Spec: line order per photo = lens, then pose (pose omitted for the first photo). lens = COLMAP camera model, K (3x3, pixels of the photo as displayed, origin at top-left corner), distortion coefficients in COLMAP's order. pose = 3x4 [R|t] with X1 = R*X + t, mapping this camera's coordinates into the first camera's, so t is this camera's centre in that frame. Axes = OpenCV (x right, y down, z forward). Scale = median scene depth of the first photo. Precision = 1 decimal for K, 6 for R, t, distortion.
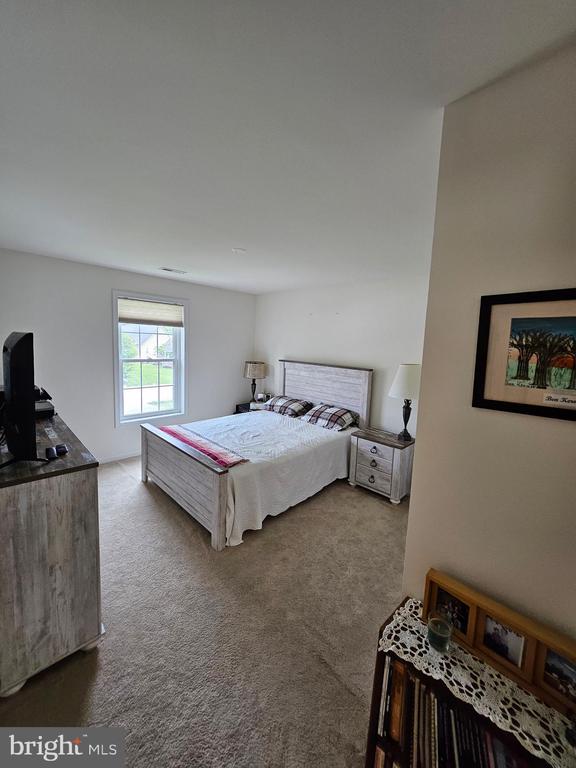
lens RADIAL K [[304.0, 0, 290.3], [0, 304.0, 377.7], [0, 0, 1]] dist [-0.007040, -0.000342]
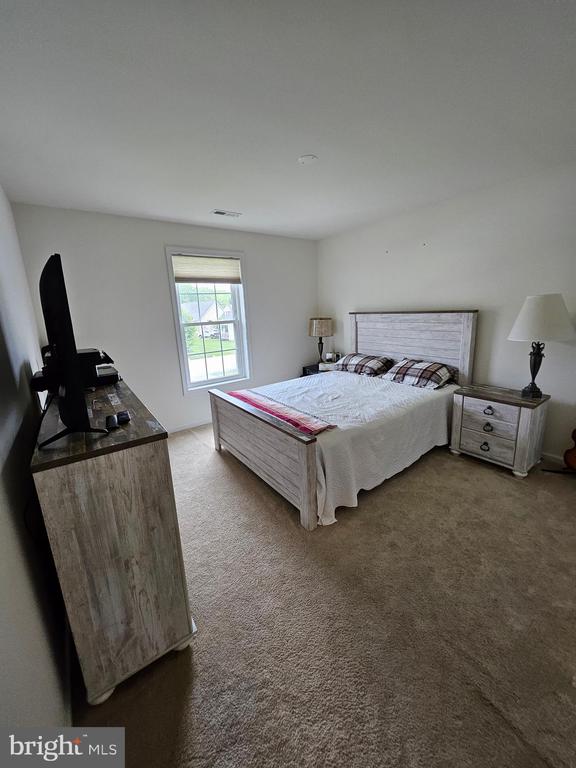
lens RADIAL K [[304.0, 0, 287.9], [0, 304.0, 382.0], [0, 0, 1]] dist [-0.007040, -0.000342]
pose [[0.981436, -0.043151, -0.186872, -0.112819], [0.065796, 0.990982, 0.116726, 0.051228], [0.180150, -0.126855, 0.975425, 0.197505]]
